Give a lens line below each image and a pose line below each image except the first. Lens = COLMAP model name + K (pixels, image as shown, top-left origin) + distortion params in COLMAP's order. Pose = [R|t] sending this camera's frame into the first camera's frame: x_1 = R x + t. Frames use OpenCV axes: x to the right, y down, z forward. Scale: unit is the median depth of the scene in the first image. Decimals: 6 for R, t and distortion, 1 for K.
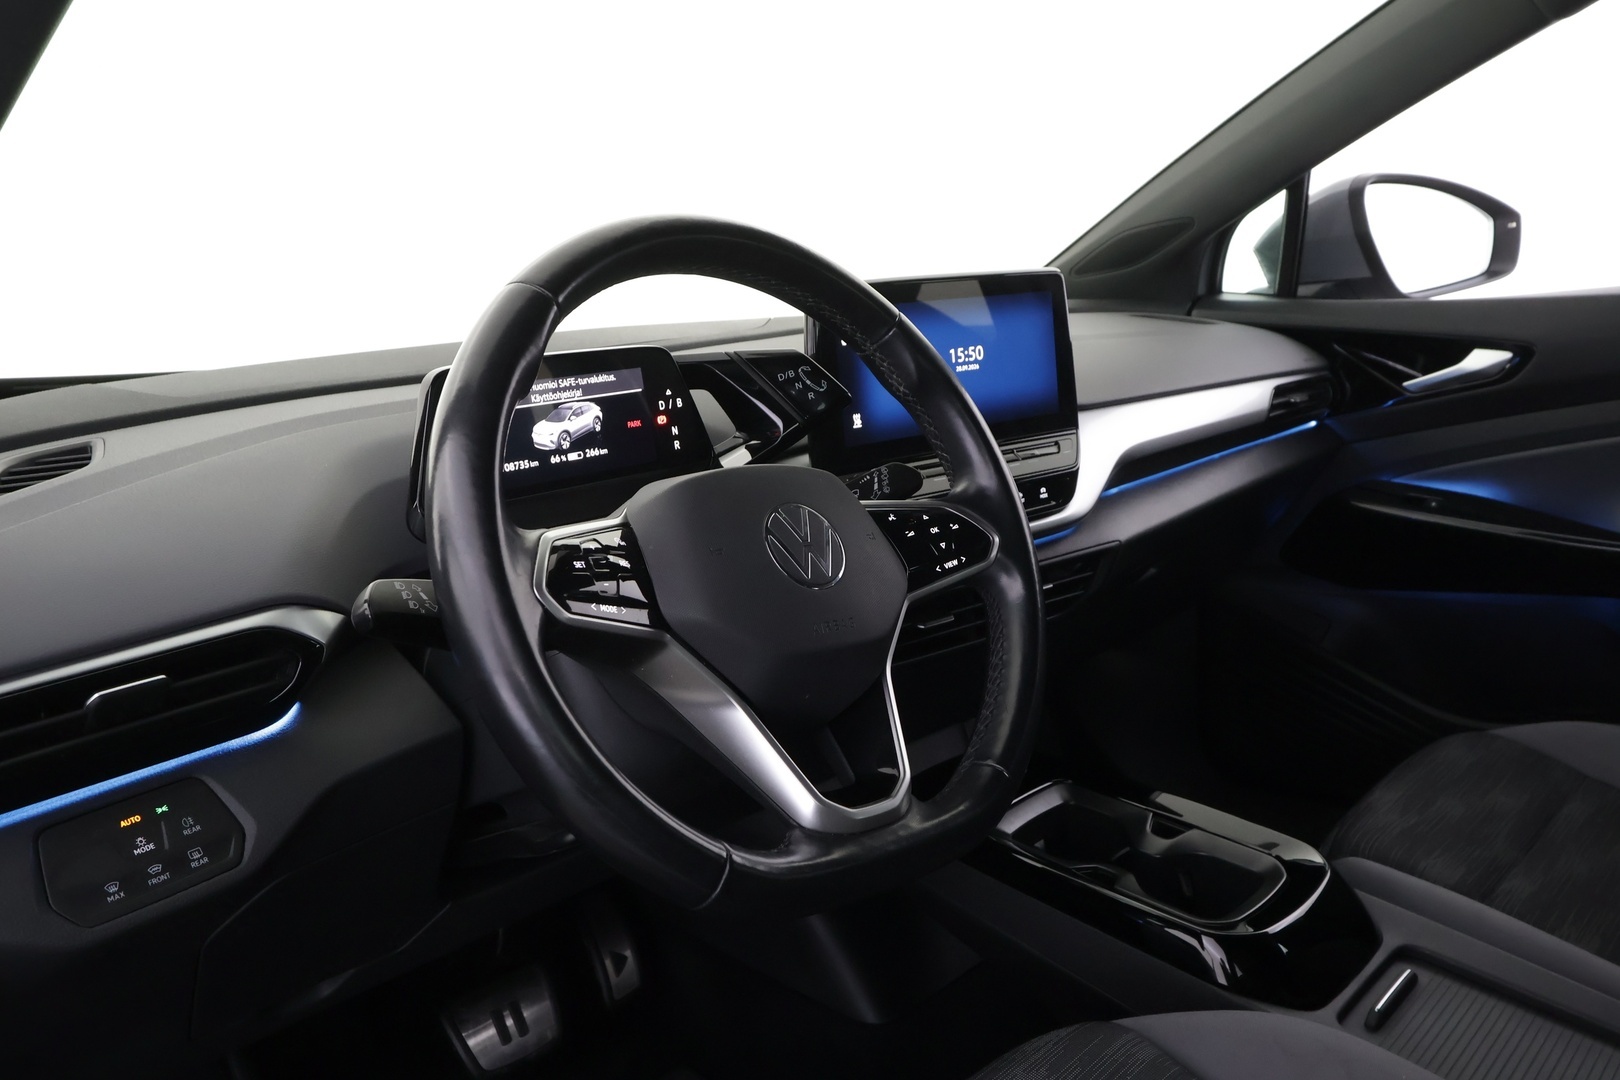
lens RADIAL K [[1236.7, 0, 810.0], [0, 1236.7, 540.0], [0, 0, 1]] dist [-0.005940, -0.004149]
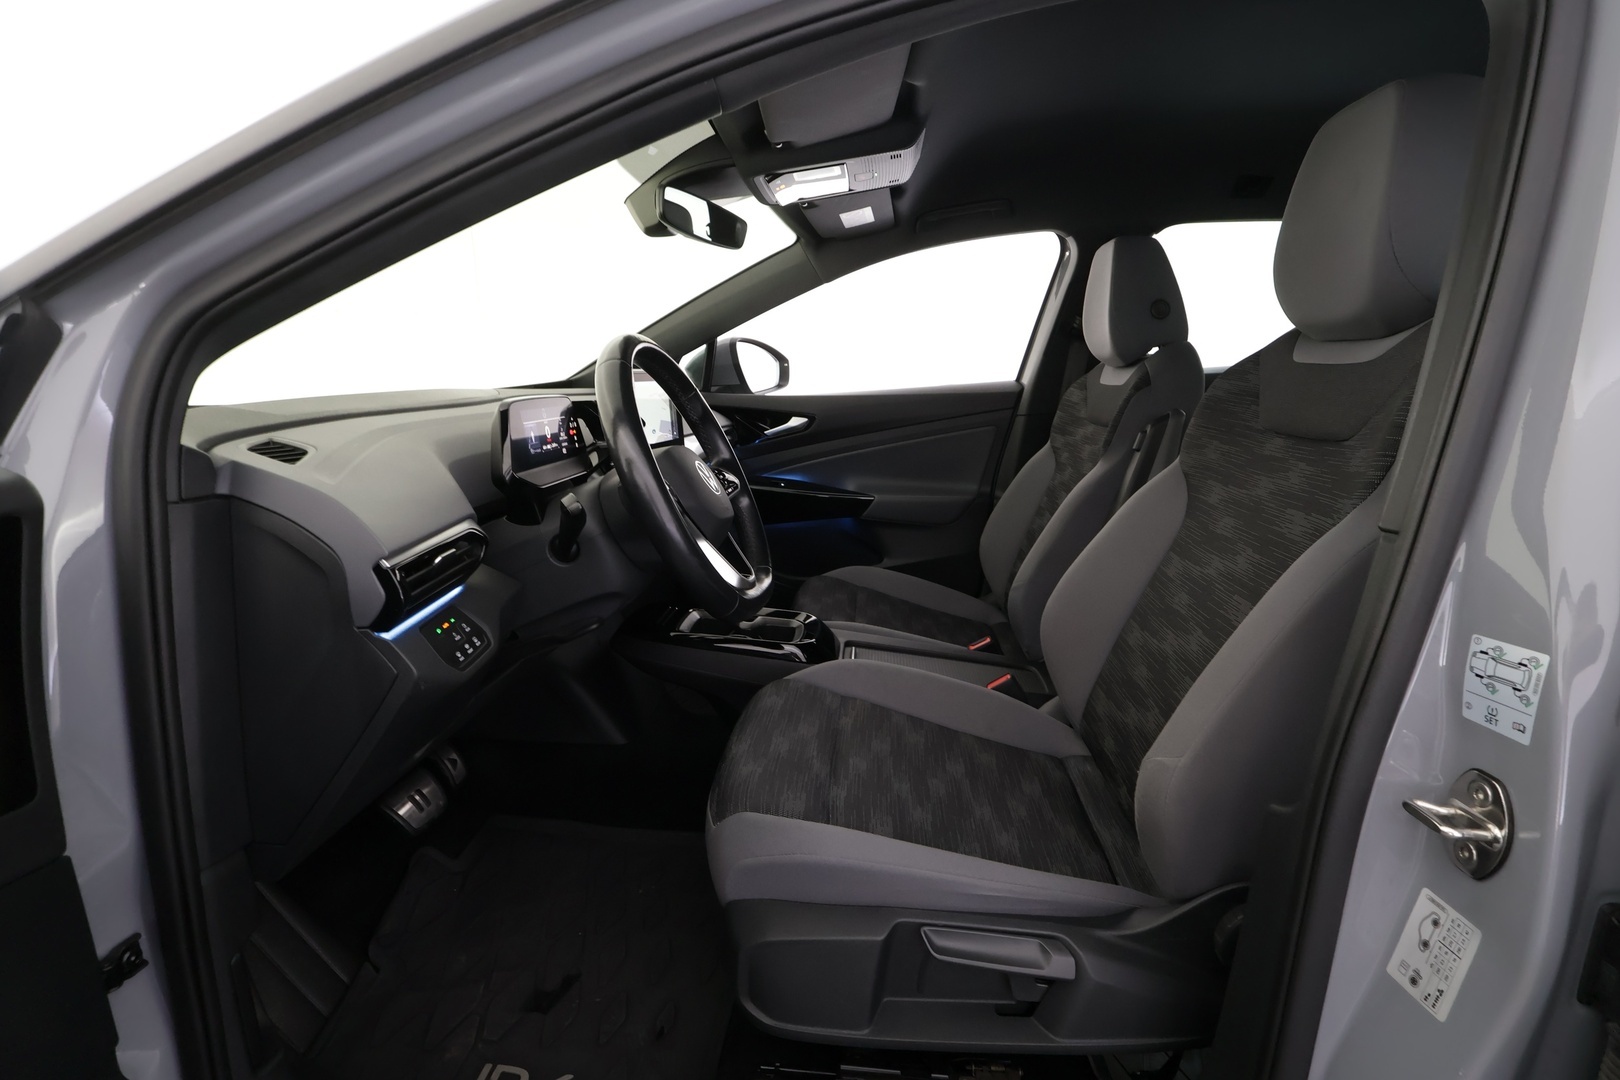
lens RADIAL K [[795.9, 0, 810.0], [0, 795.9, 540.0], [0, 0, 1]] dist [0.000295, 0.000000]
pose [[0.754040, -0.074854, 0.652549, -0.422216], [0.088887, 0.995975, 0.011537, 0.060245], [-0.650786, 0.049304, 0.757659, -0.143210]]
